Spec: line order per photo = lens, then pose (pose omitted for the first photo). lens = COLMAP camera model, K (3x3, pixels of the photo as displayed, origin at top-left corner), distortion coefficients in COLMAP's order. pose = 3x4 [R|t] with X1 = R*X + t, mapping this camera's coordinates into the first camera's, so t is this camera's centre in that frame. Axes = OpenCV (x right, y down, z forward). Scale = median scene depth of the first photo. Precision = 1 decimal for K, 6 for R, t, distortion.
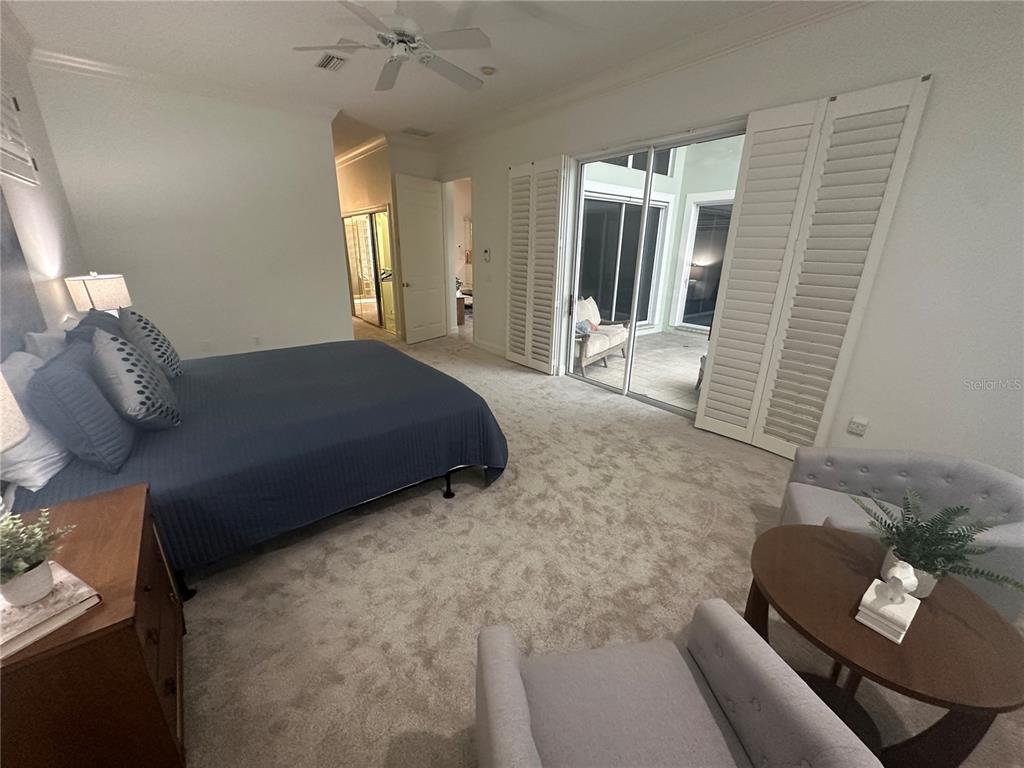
lens RADIAL K [[408.3, 0, 513.2], [0, 408.3, 386.2], [0, 0, 1]] dist [-0.000476, -0.000217]
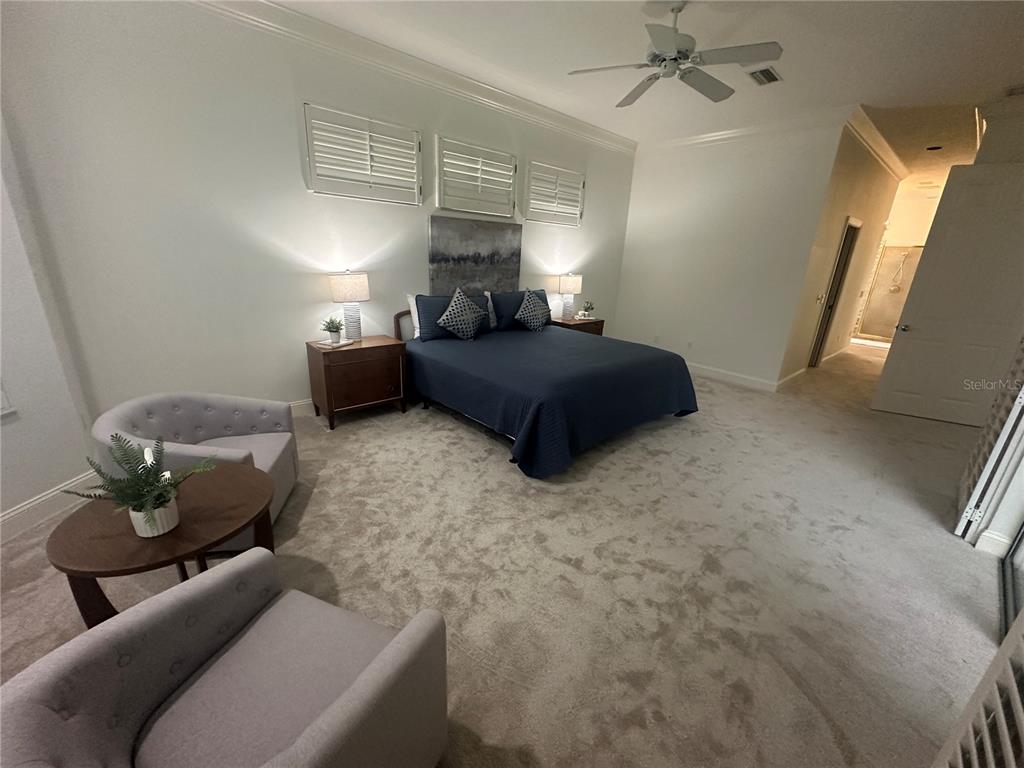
lens RADIAL K [[408.3, 0, 513.2], [0, 408.3, 386.2], [0, 0, 1]] dist [-0.000476, -0.000217]
pose [[0.069523, 0.300771, -0.951159, 0.778787], [-0.369027, 0.893584, 0.255592, -0.194684], [0.926815, 0.333233, 0.173117, 0.627293]]
